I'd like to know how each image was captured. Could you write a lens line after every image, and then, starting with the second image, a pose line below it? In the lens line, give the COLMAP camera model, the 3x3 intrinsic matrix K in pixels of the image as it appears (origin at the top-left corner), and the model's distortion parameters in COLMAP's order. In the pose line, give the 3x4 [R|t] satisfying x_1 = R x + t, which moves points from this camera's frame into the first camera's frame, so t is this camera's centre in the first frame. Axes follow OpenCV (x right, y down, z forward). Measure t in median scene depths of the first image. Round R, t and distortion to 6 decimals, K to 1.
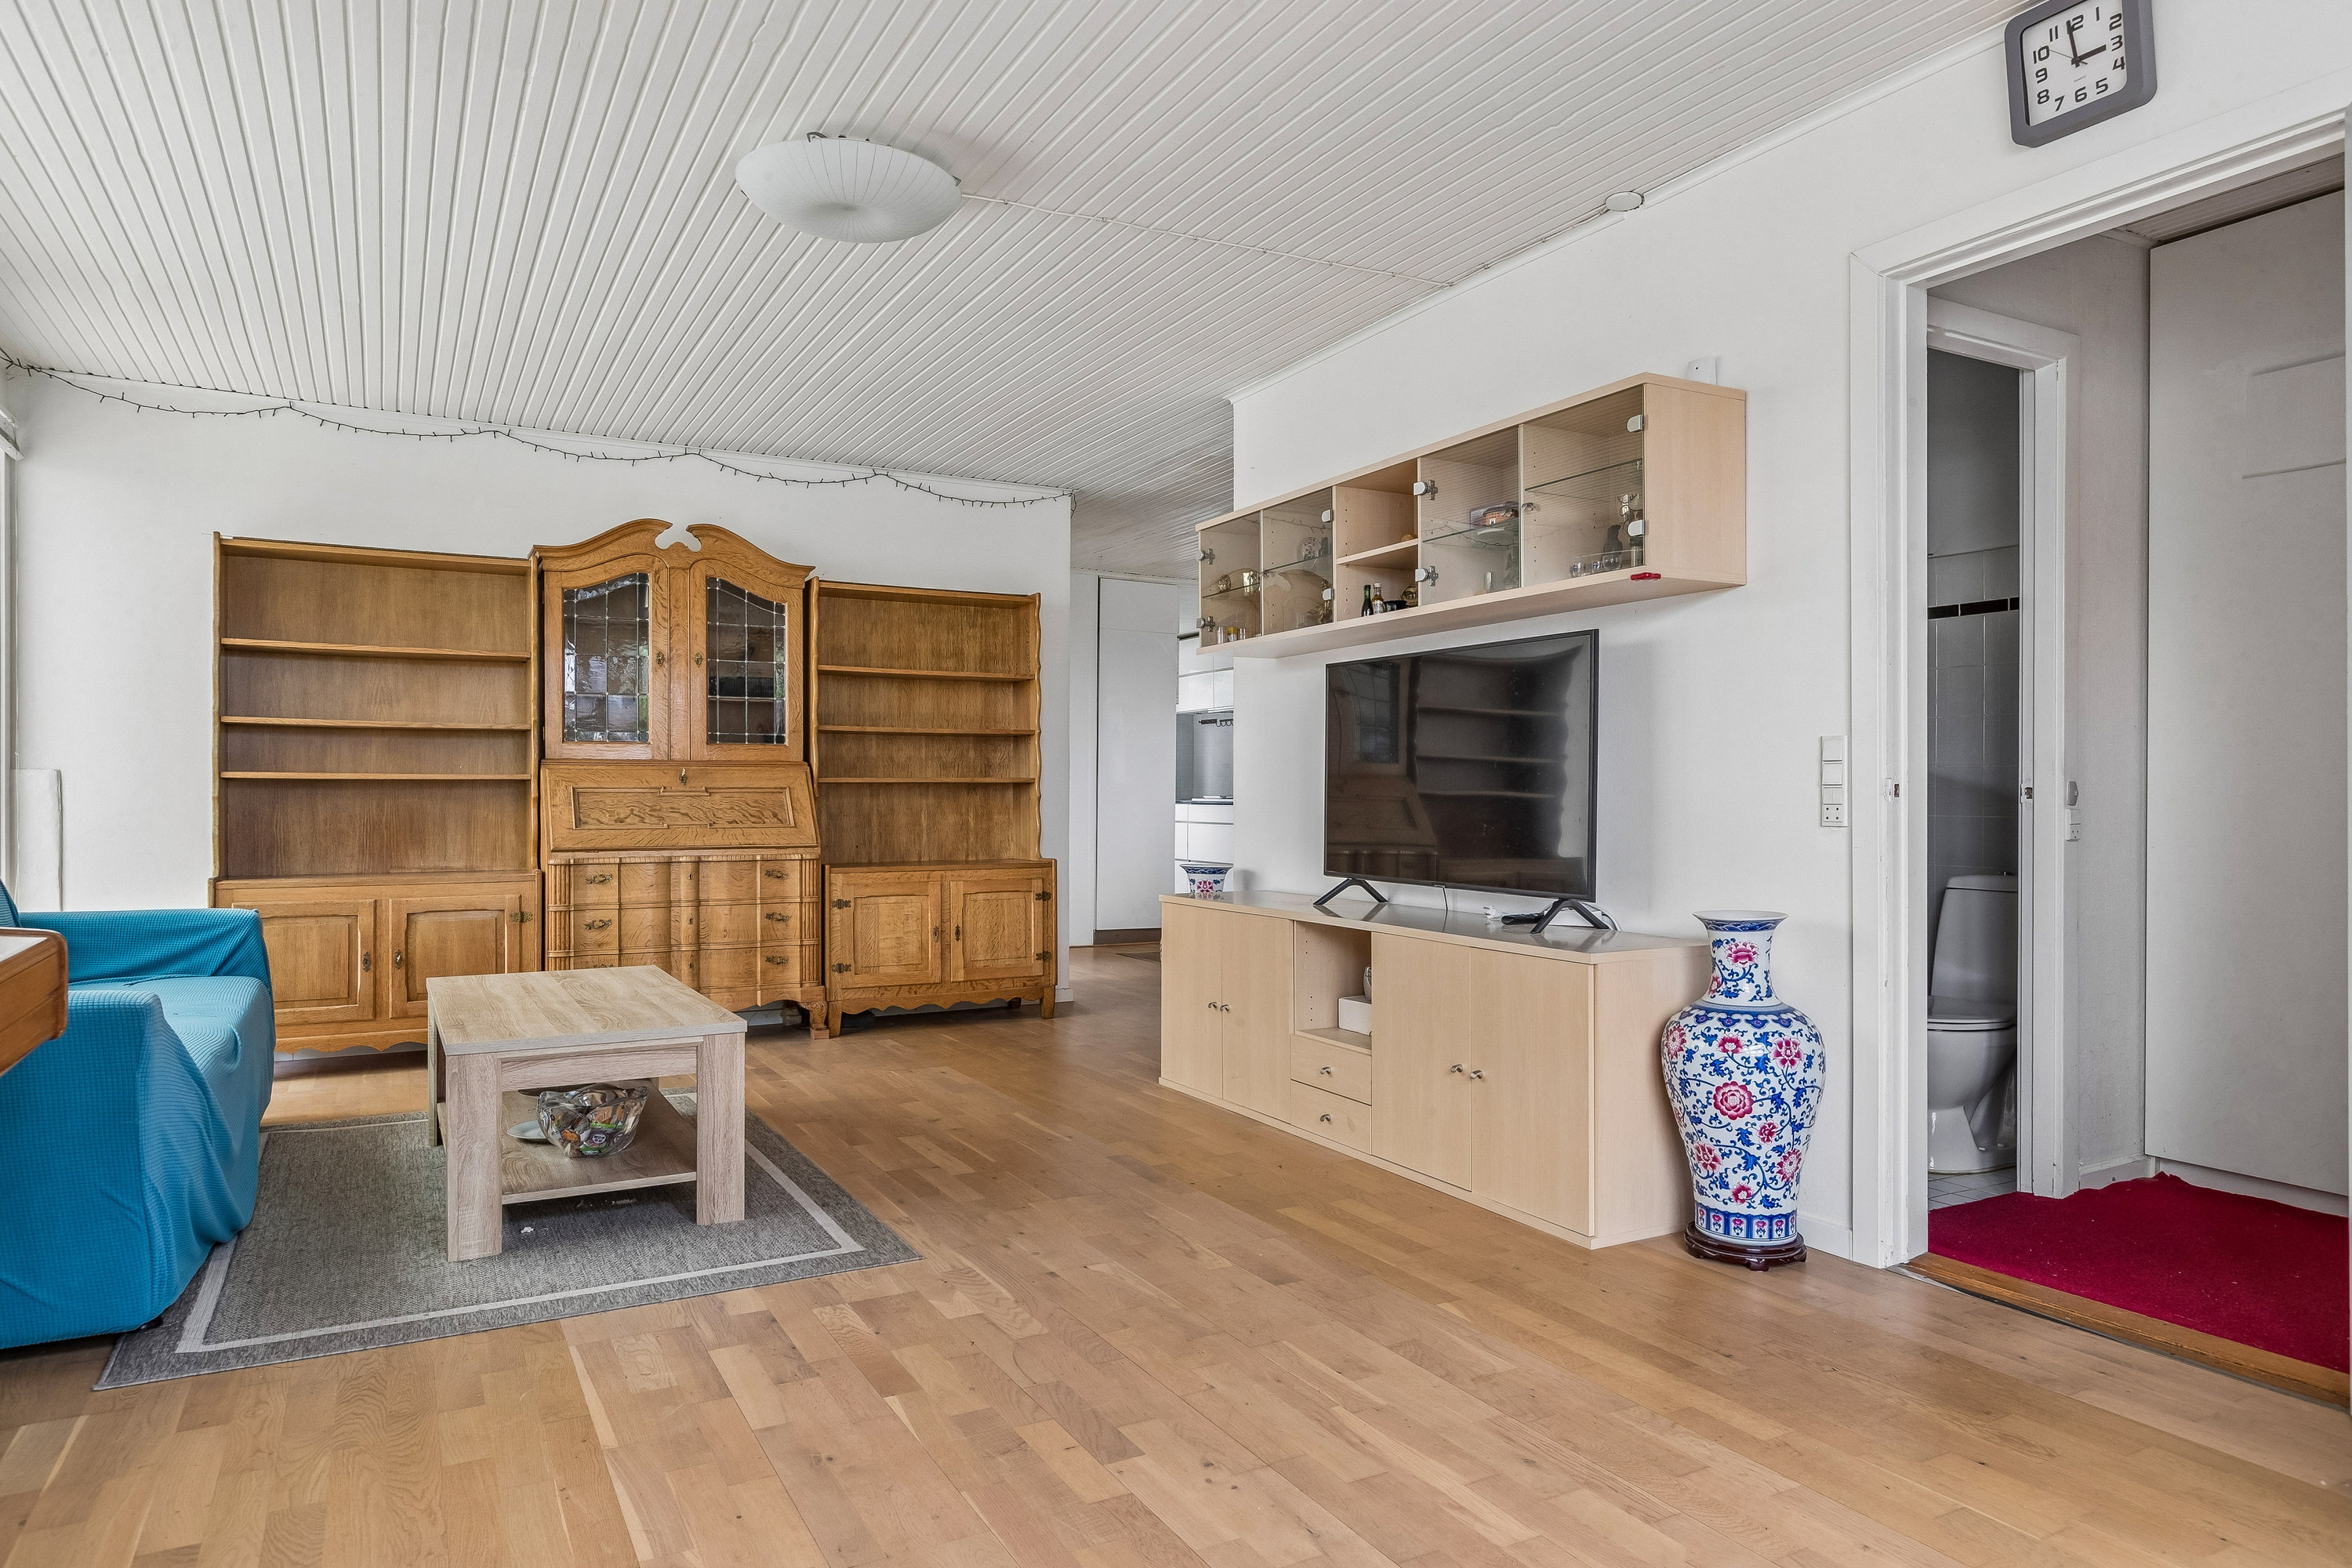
lens RADIAL K [[1455.9, 0, 1176.0], [0, 1455.9, 784.0], [0, 0, 1]] dist [0.002103, -0.001589]
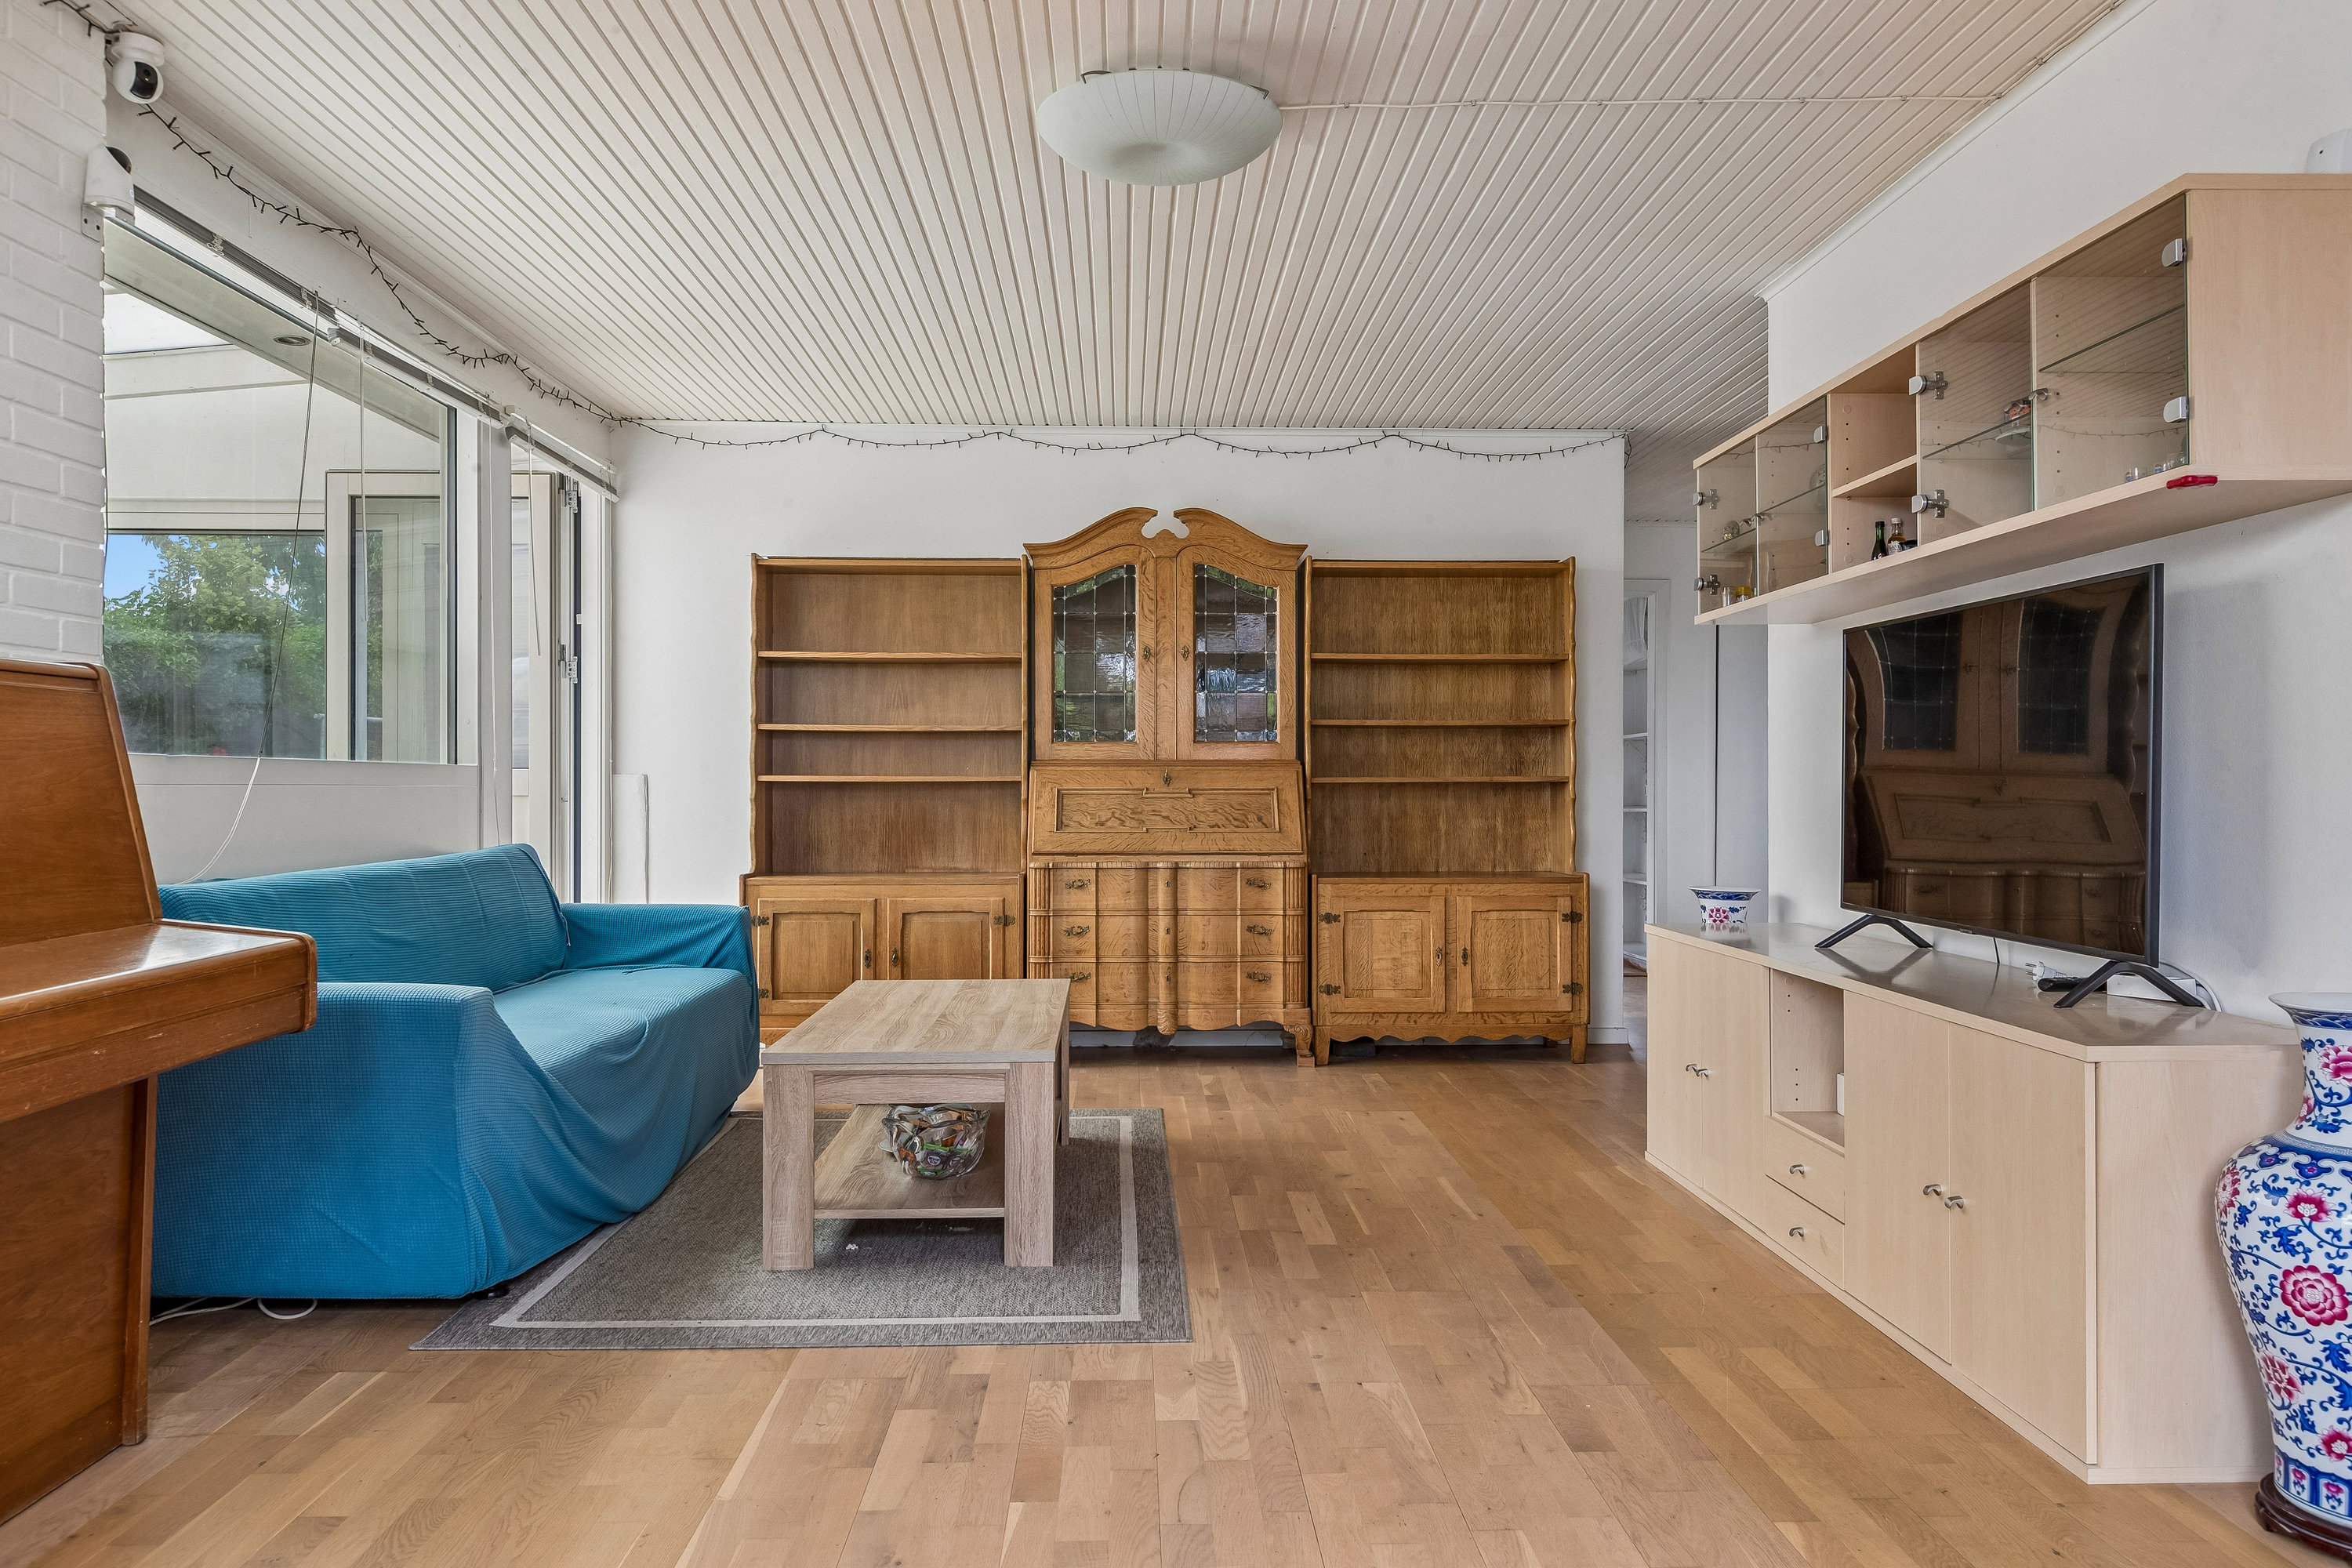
lens RADIAL K [[1602.5, 0, 1068.2], [0, 1602.5, 773.0], [0, 0, 1]] dist [0.008101, -0.005425]
pose [[0.889599, -0.005937, -0.456704, 0.140453], [0.004340, 0.999980, -0.004546, -0.006114], [0.456722, 0.002061, 0.889607, 0.081457]]
